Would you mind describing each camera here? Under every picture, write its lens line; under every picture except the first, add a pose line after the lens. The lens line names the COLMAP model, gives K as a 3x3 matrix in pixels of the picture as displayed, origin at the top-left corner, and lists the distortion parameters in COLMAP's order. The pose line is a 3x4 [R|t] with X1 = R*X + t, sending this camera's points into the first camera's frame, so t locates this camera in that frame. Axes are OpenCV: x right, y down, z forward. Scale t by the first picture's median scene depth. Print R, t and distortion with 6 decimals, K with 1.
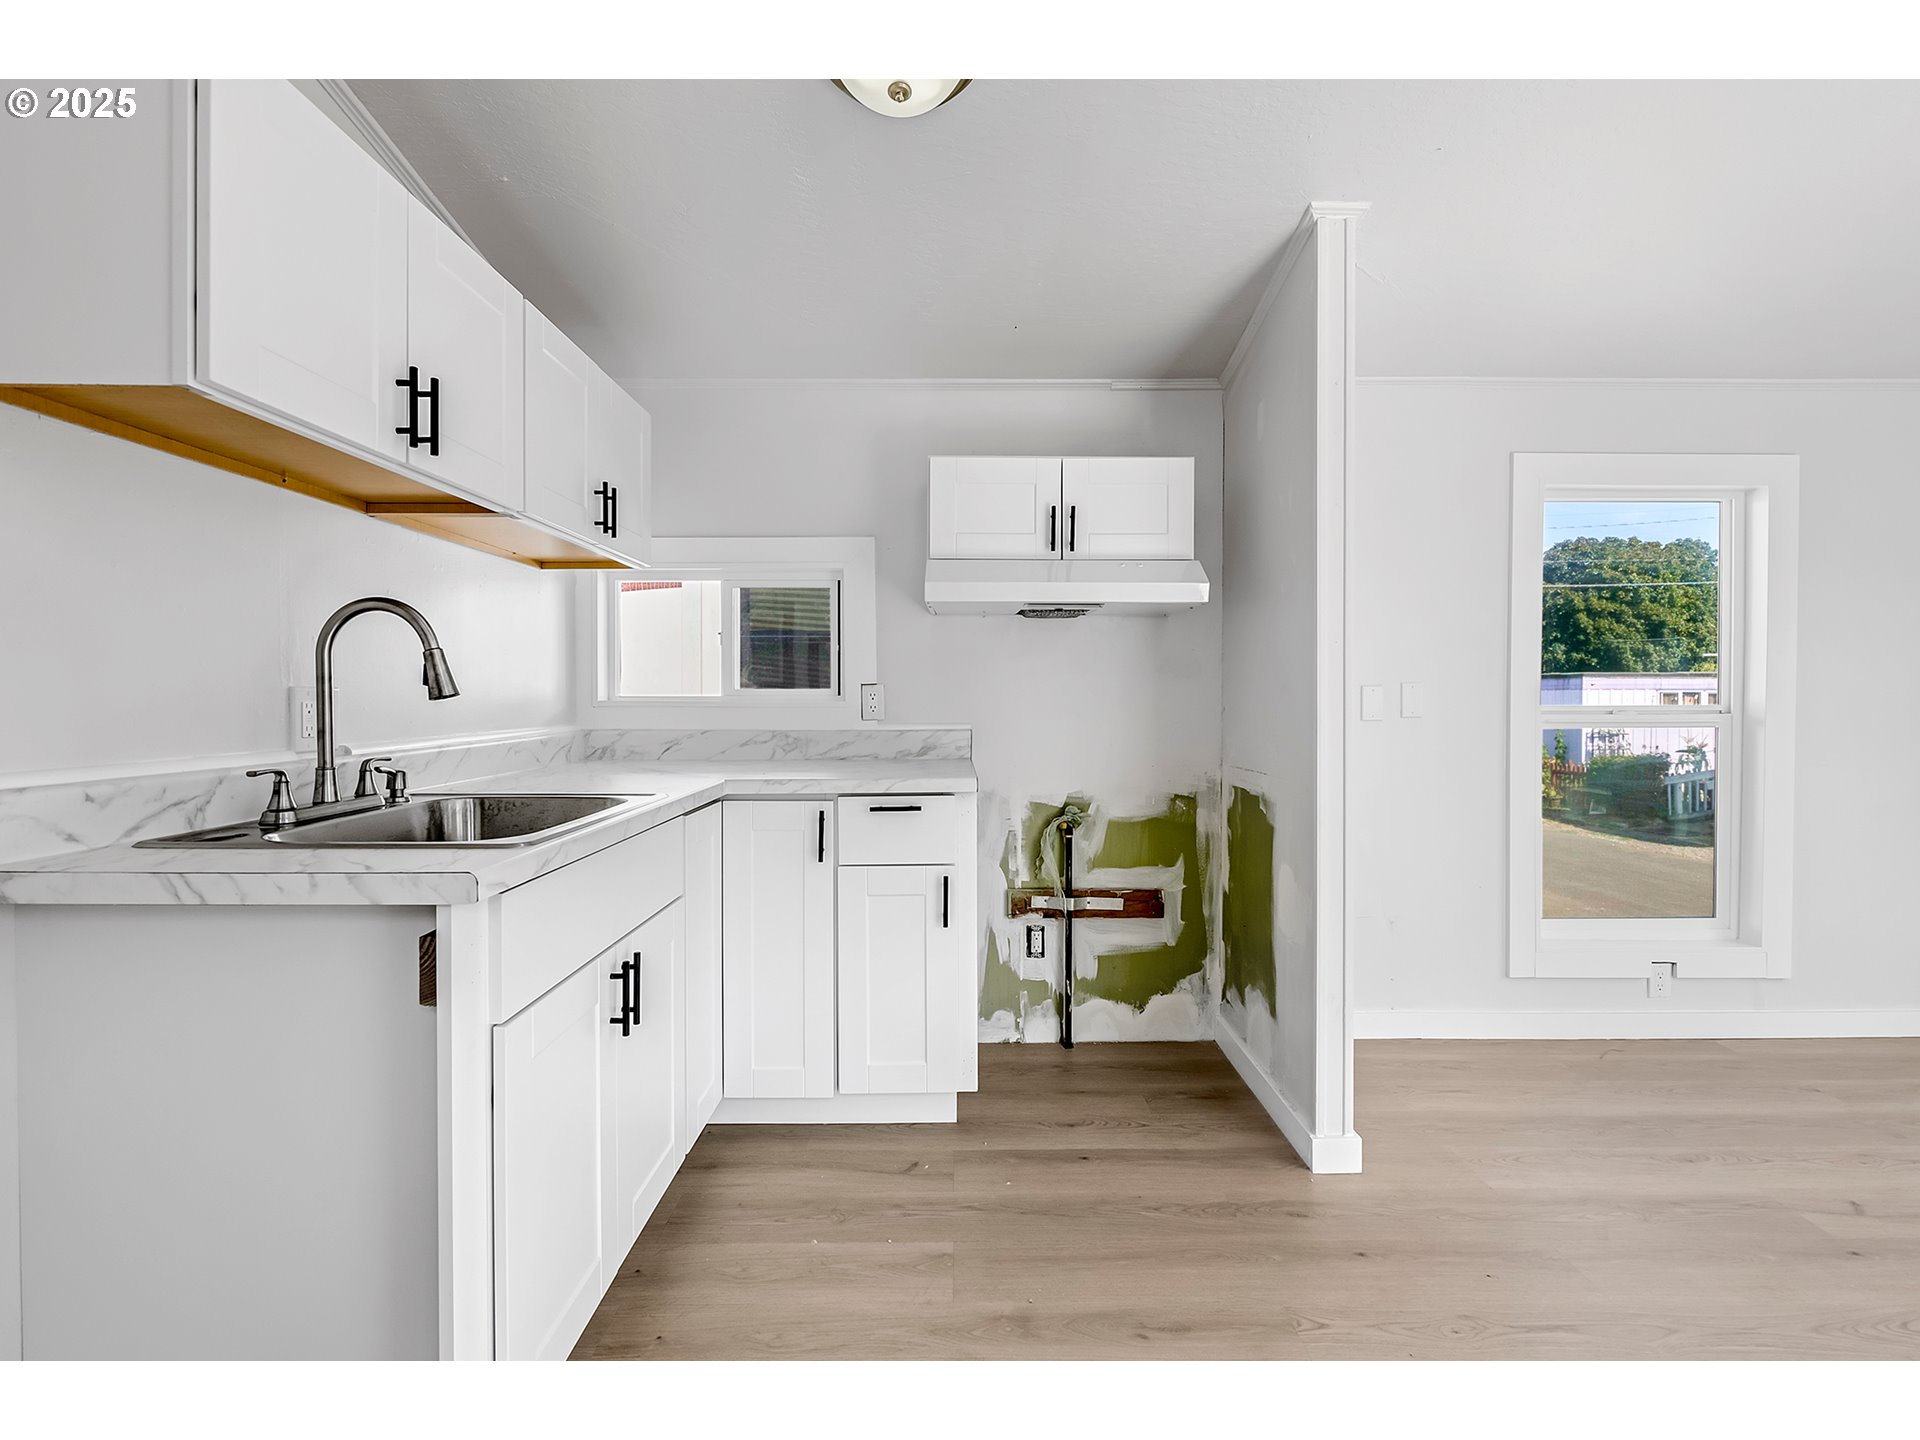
lens RADIAL K [[881.7, 0, 964.0], [0, 881.7, 709.3], [0, 0, 1]] dist [-0.002471, 0.000591]
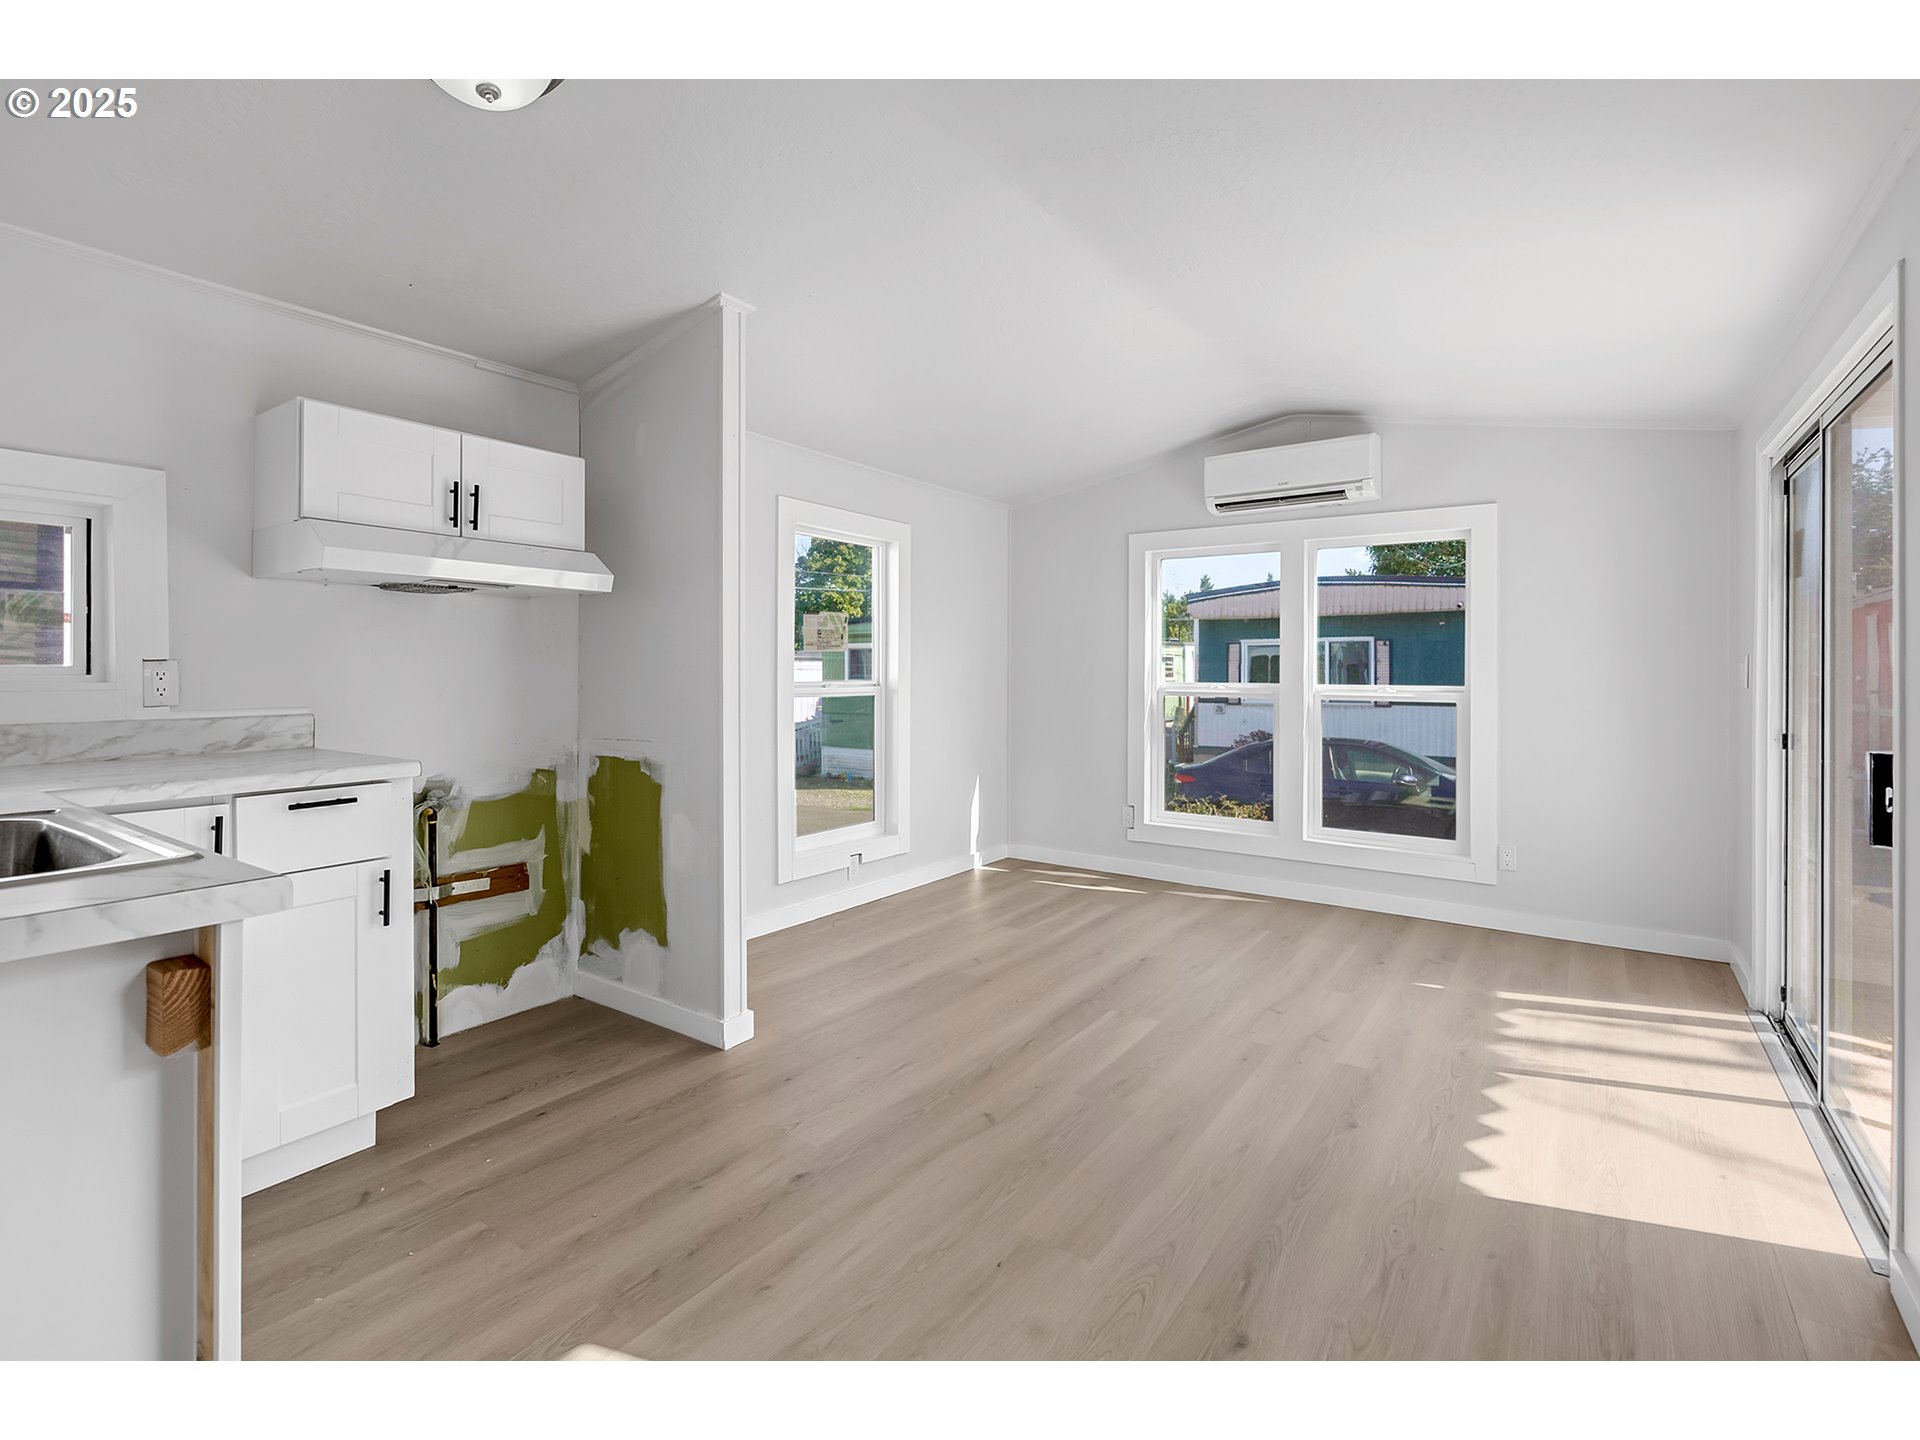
lens RADIAL K [[900.9, 0, 963.2], [0, 900.9, 670.0], [0, 0, 1]] dist [0.001880, 0.000937]
pose [[0.582051, 0.002862, 0.813147, -0.341406], [0.012998, 0.999833, -0.012823, -0.000315], [-0.813048, 0.018033, 0.581917, -0.034844]]
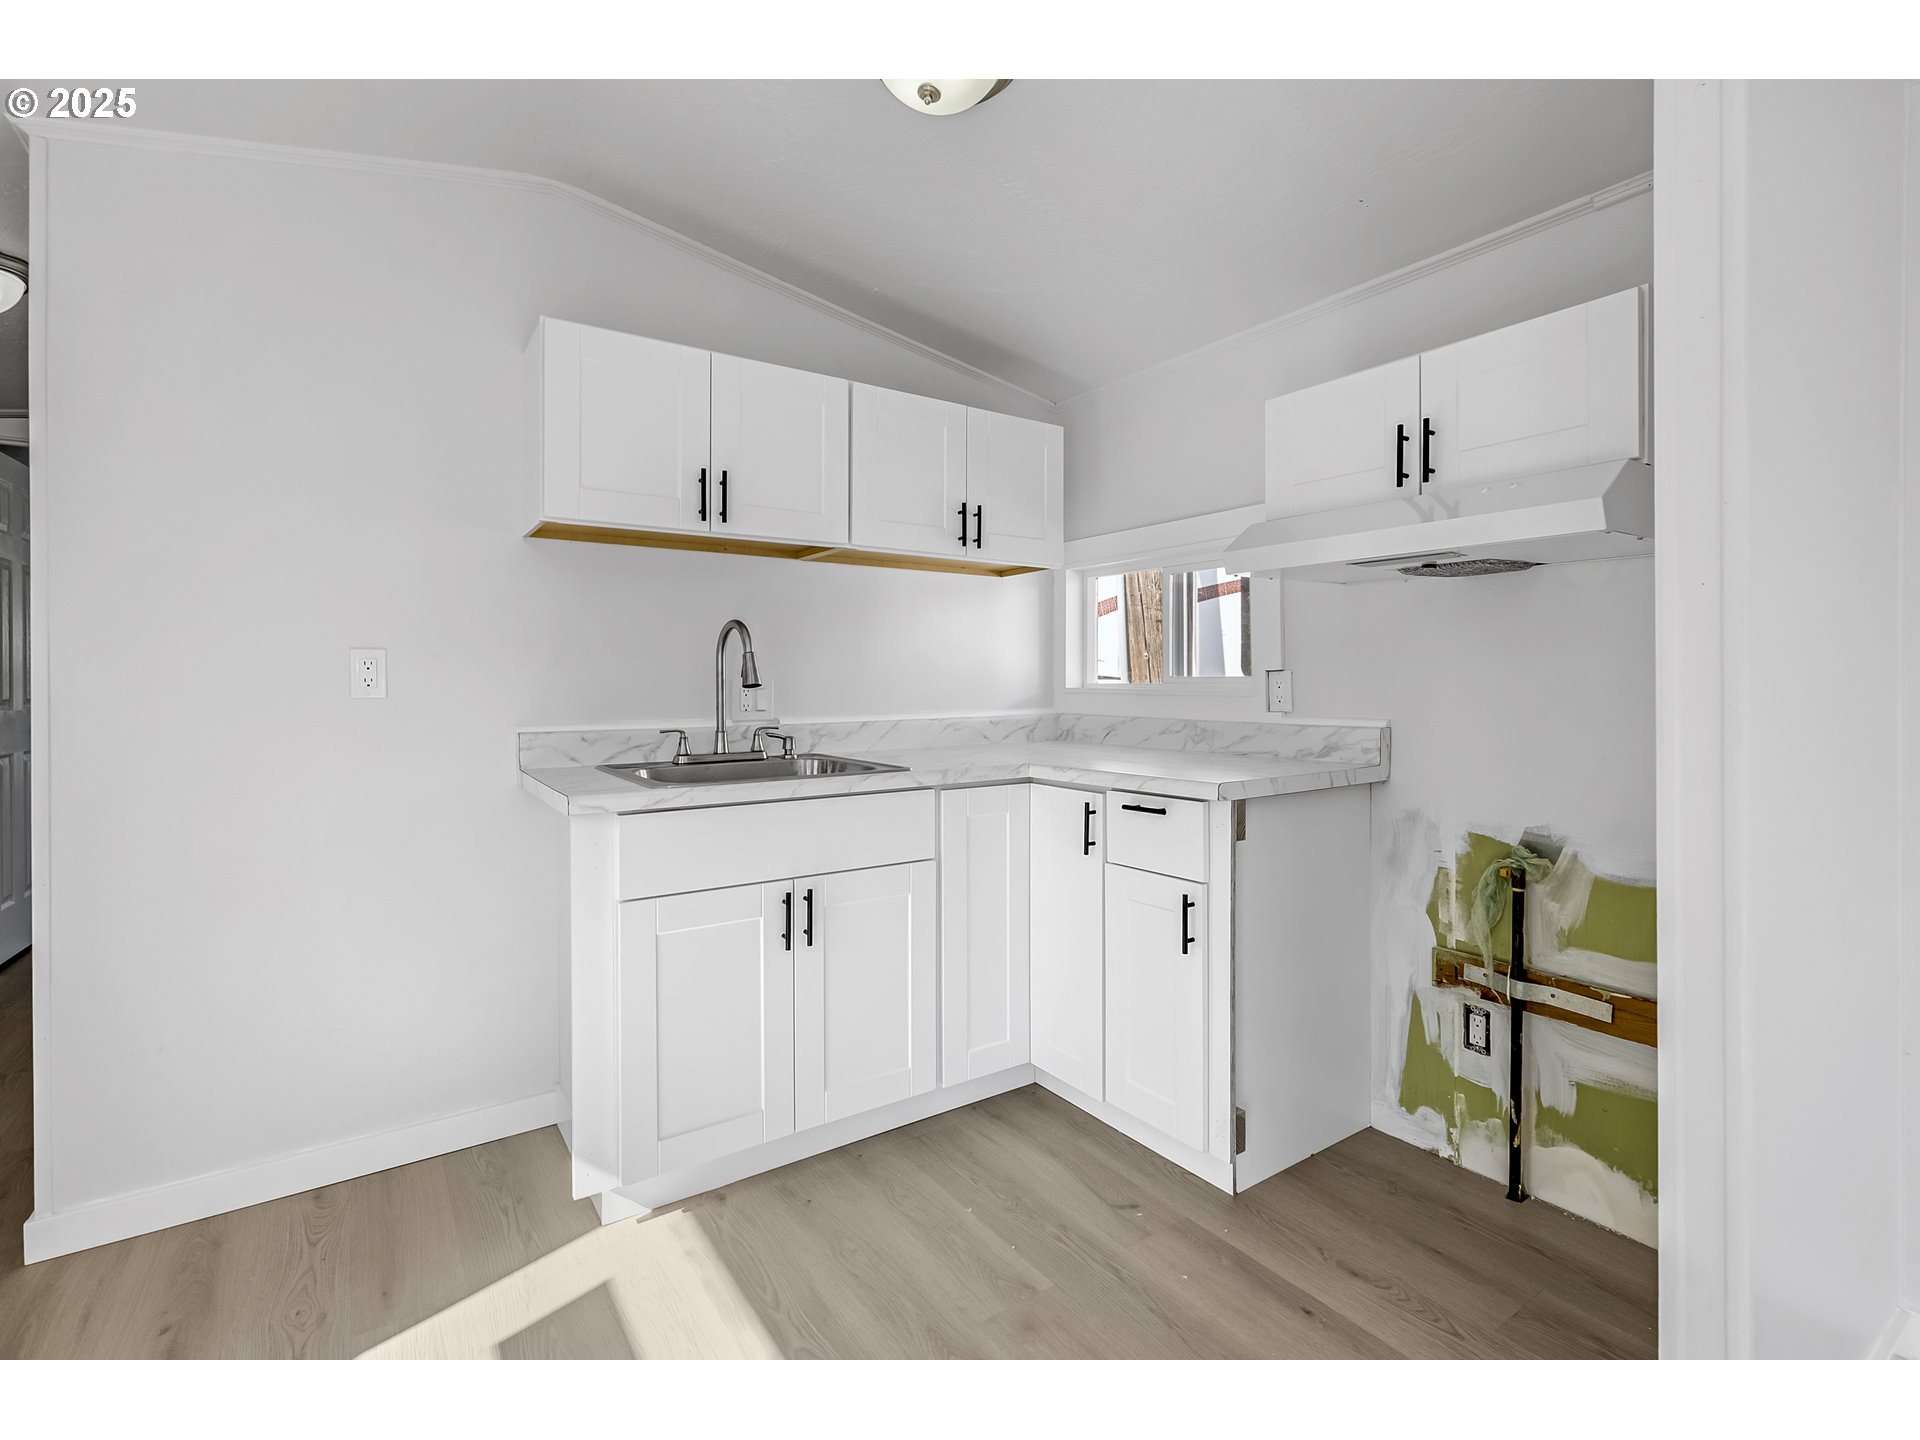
lens RADIAL K [[886.7, 0, 968.8], [0, 886.7, 684.9], [0, 0, 1]] dist [-0.001819, 0.000401]
pose [[0.563607, 0.002265, -0.826040, 0.448557], [-0.010841, 0.999930, -0.004656, -0.007019], [0.825972, 0.011579, 0.563593, 0.260072]]
